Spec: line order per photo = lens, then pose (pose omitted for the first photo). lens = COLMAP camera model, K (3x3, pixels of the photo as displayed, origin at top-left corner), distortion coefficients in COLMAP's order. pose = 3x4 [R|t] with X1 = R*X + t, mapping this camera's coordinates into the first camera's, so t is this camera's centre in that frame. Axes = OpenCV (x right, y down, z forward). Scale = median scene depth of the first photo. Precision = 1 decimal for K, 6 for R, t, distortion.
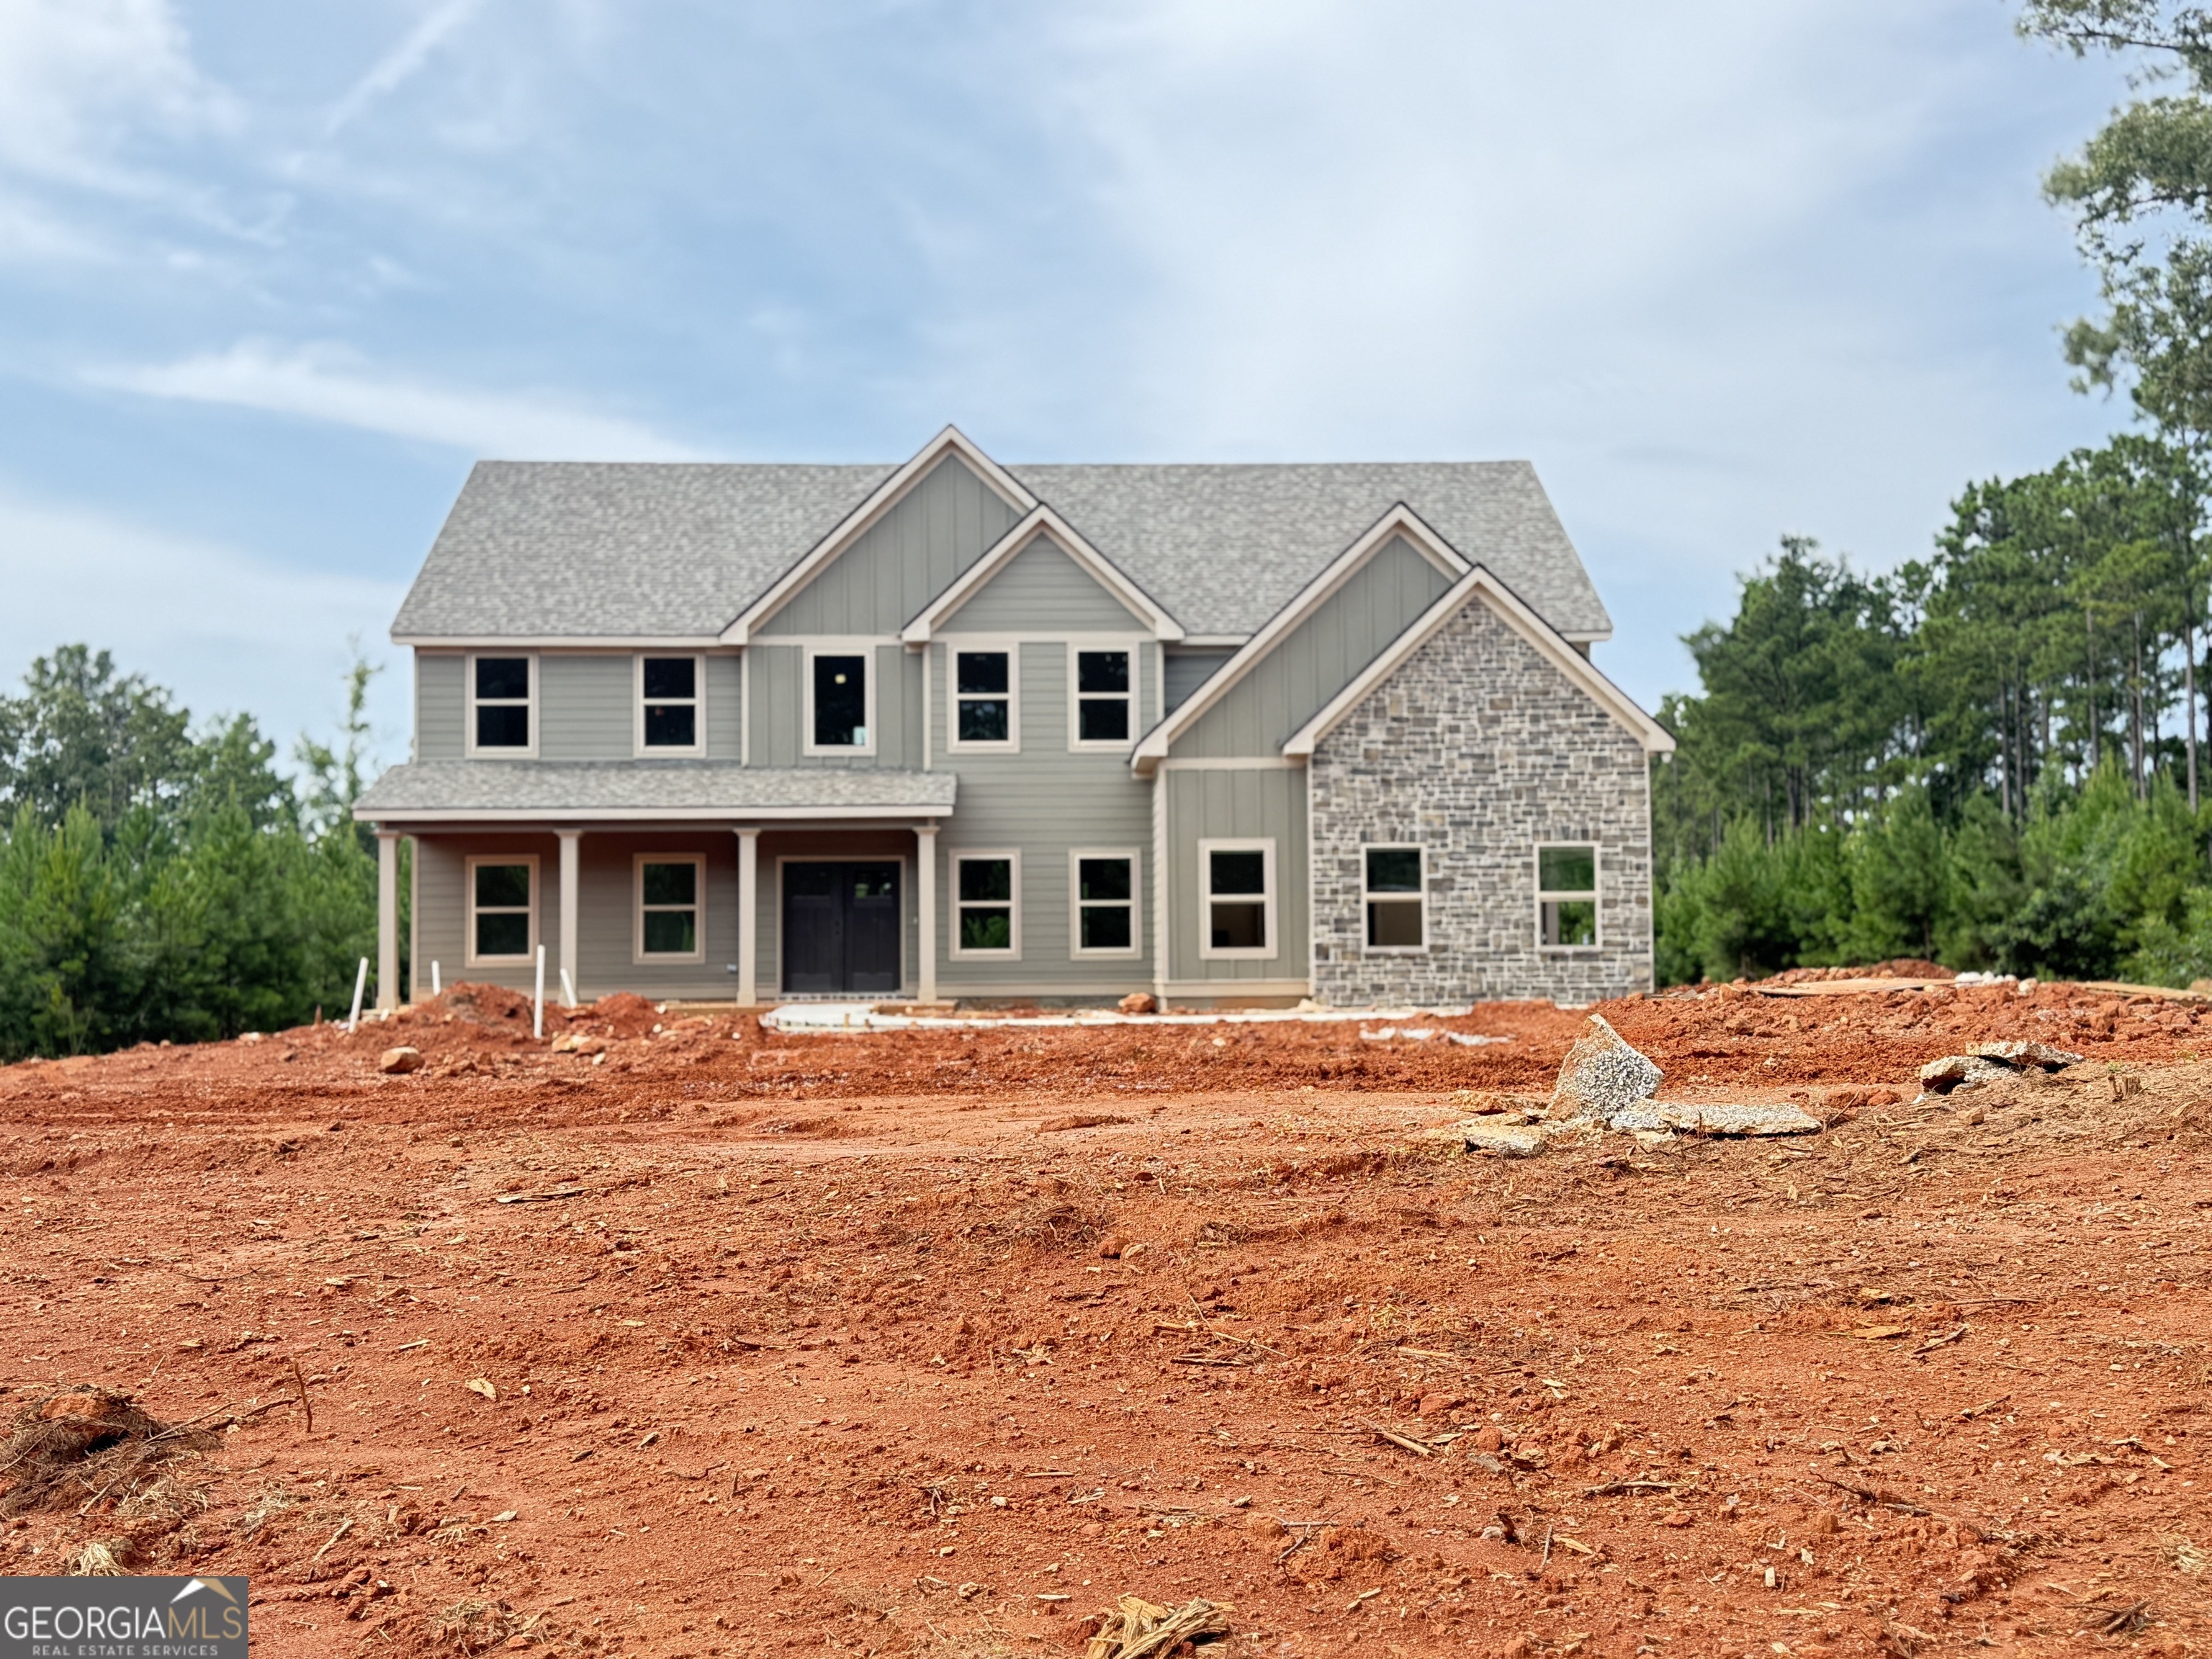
lens RADIAL K [[2331.2, 0, 1106.0], [0, 2331.2, 829.5], [0, 0, 1]] dist [0.159529, -0.278373]
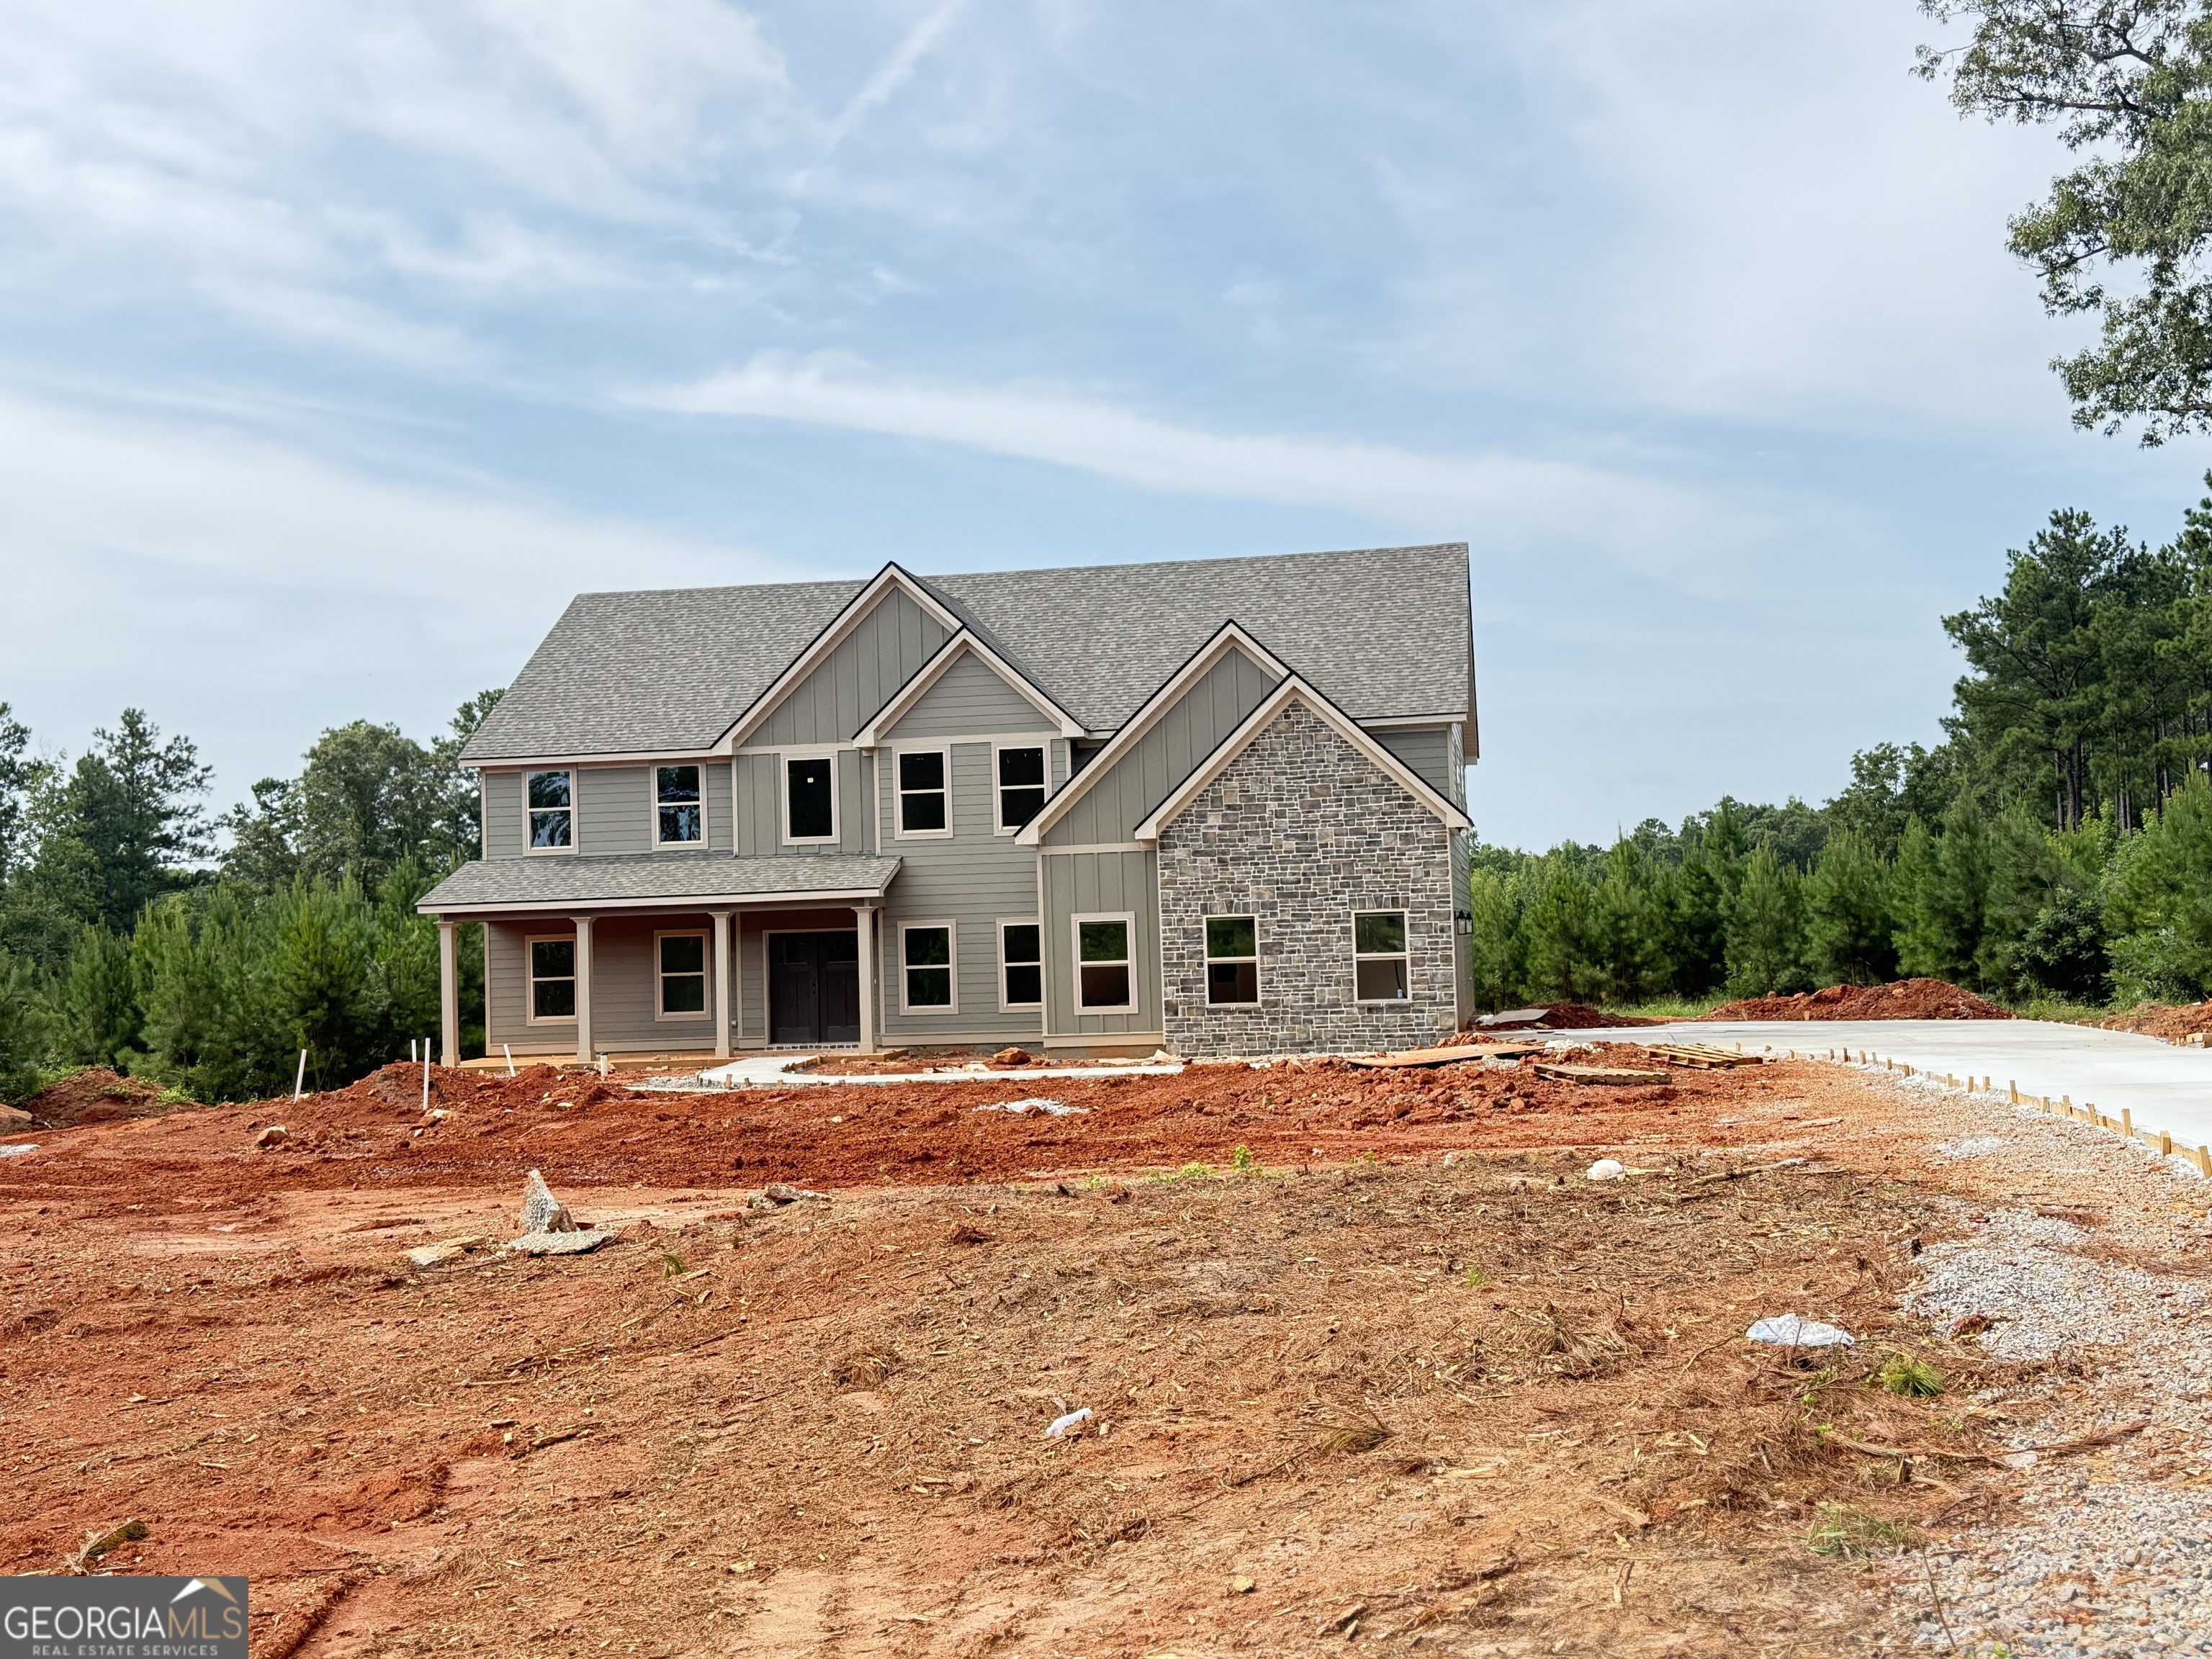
lens RADIAL K [[2331.2, 0, 1106.0], [0, 2331.2, 829.5], [0, 0, 1]] dist [0.159529, -0.278373]
pose [[0.978643, -0.031321, -0.203169, 0.280672], [0.034002, 0.999374, 0.009721, -0.046424], [0.202738, -0.016421, 0.979095, -0.141765]]
